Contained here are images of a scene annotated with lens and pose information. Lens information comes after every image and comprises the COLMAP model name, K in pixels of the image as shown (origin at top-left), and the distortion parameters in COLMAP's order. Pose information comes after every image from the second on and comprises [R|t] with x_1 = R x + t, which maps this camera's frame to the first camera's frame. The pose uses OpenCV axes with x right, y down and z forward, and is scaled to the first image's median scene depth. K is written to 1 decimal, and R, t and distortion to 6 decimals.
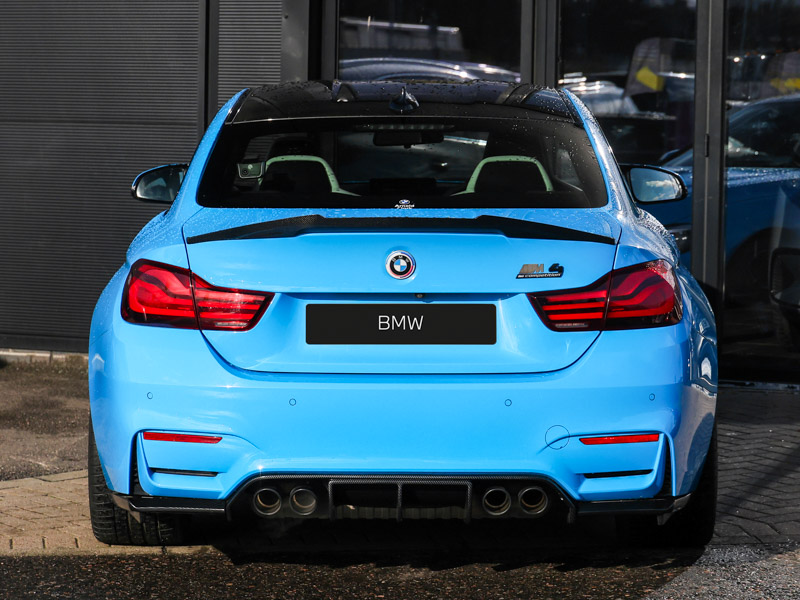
lens RADIAL K [[3204.3, 0, 399.9], [0, 3204.3, 299.8], [0, 0, 1]] dist [-0.146198, 0.000000]
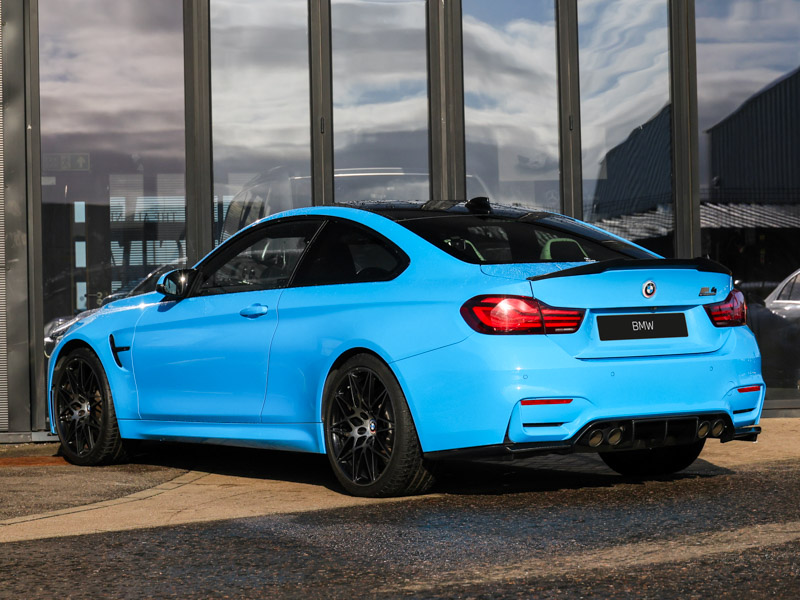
lens RADIAL K [[3144.7, 0, 400.1], [0, 3144.7, 300.3], [0, 0, 1]] dist [-0.091799, 0.000000]
pose [[0.721201, -0.012468, 0.692613, -1.205911], [0.083887, 0.994052, -0.069455, 0.095808], [-0.687628, 0.108192, 0.717957, -0.072530]]
